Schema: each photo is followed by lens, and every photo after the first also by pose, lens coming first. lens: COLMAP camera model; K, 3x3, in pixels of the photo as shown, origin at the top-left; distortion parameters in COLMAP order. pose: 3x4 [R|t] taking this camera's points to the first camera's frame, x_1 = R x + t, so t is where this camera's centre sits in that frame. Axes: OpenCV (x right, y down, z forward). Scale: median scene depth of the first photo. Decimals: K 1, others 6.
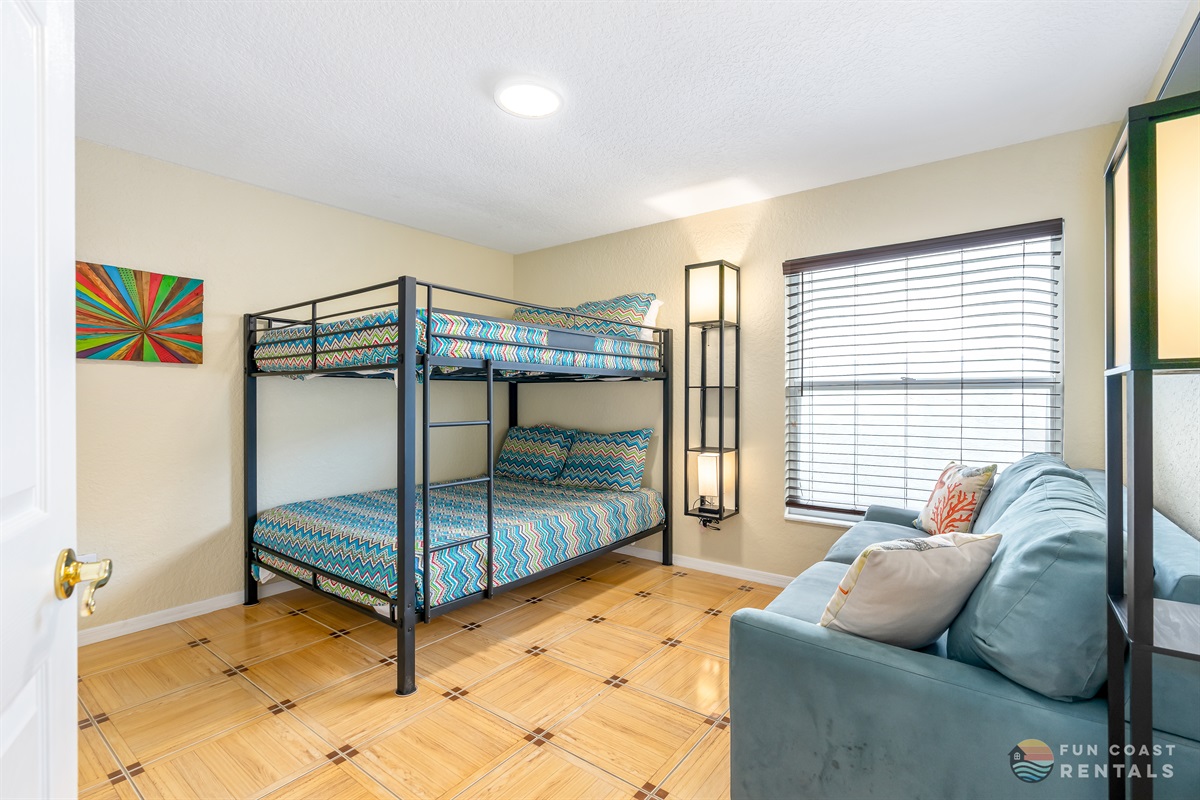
lens RADIAL K [[543.4, 0, 597.6], [0, 543.4, 401.4], [0, 0, 1]] dist [-0.005854, 0.001017]
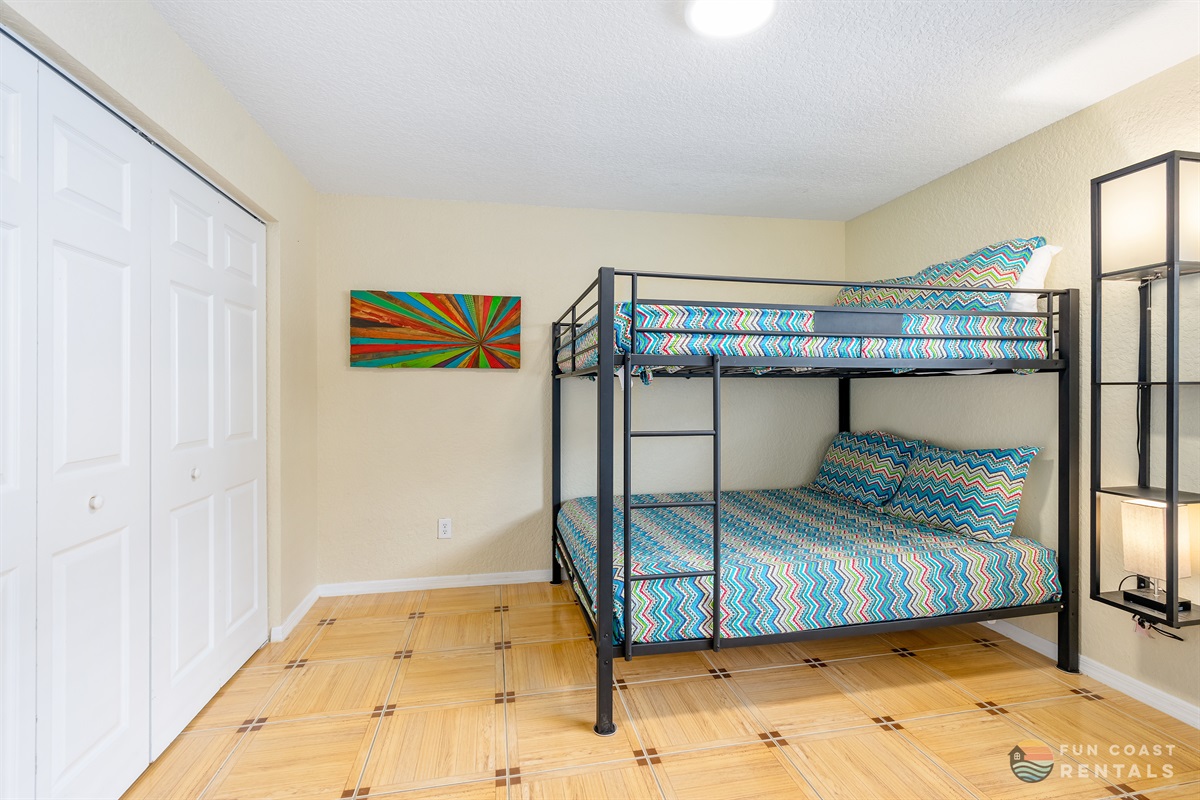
lens RADIAL K [[543.4, 0, 602.0], [0, 543.4, 390.9], [0, 0, 1]] dist [-0.005854, 0.001017]
pose [[0.752059, -0.000449, -0.659096, 0.175133], [-0.003168, 0.999986, -0.004295, -0.016583], [0.659088, 0.005318, 0.752047, 0.236472]]
